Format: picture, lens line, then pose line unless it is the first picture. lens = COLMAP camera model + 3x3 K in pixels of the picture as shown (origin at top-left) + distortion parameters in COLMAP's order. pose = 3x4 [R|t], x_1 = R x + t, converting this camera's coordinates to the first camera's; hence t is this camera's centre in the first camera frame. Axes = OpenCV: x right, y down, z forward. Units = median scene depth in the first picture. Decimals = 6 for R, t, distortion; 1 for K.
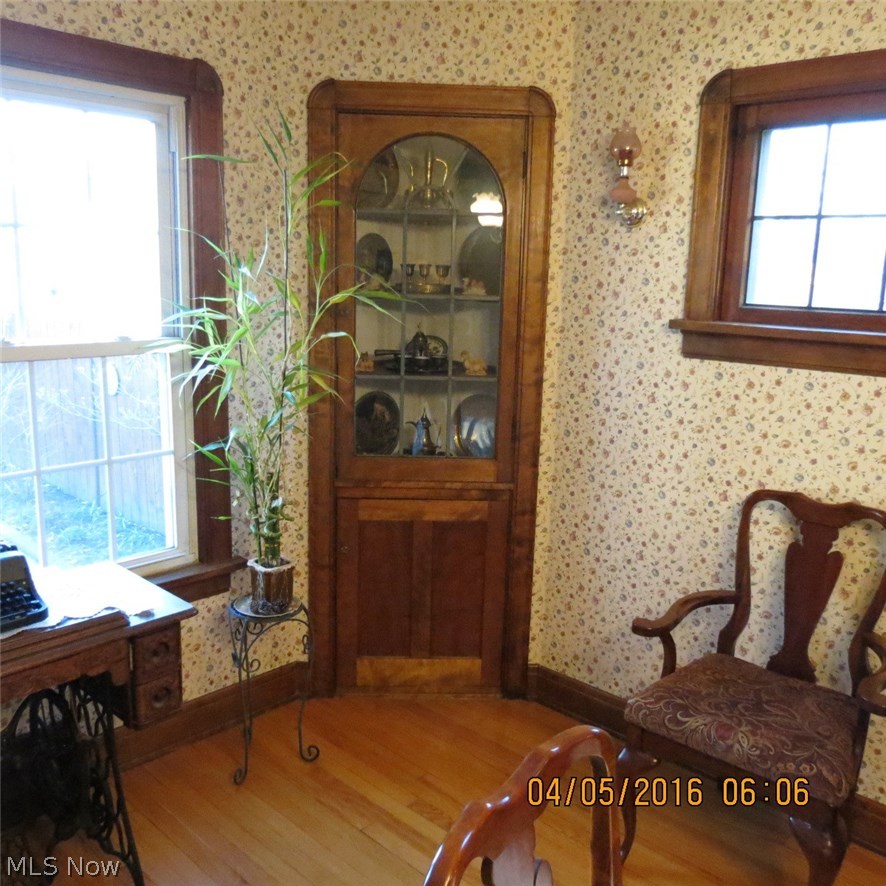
lens RADIAL K [[843.8, 0, 443.0], [0, 843.8, 443.0], [0, 0, 1]] dist [-0.003979, -0.006877]
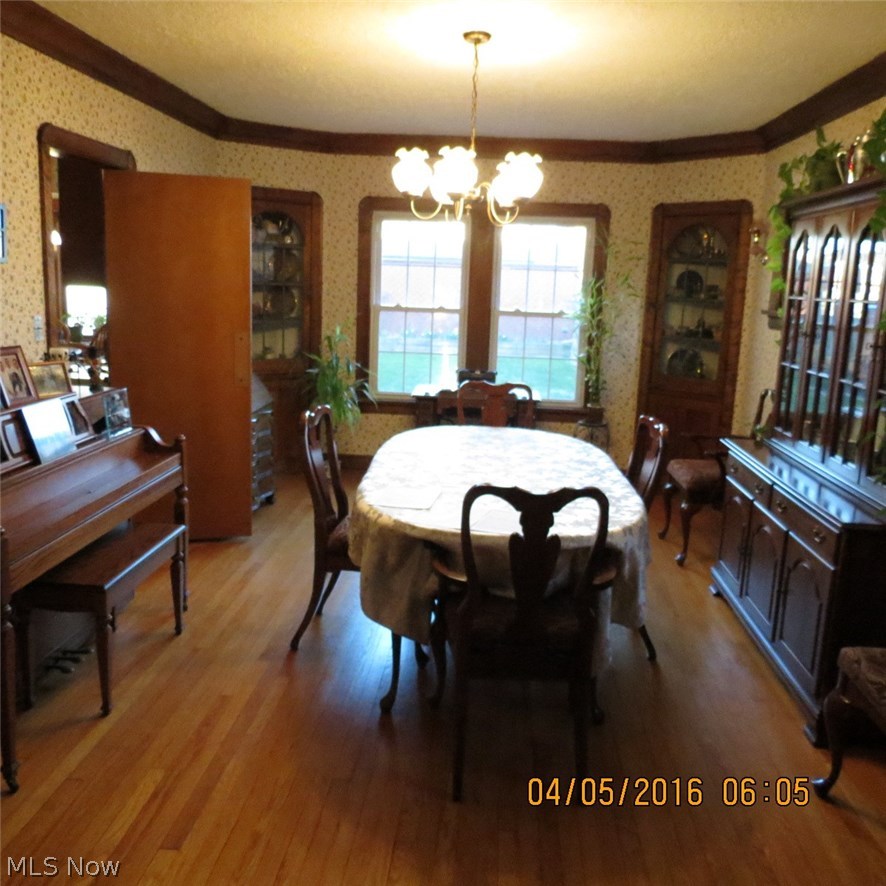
lens RADIAL K [[843.8, 0, 443.0], [0, 843.8, 443.0], [0, 0, 1]] dist [-0.003979, -0.006877]
pose [[0.637085, 0.140034, -0.757966, 1.297561], [-0.172885, 0.984264, 0.036530, 0.221835], [0.751155, 0.107768, 0.651270, -0.846263]]
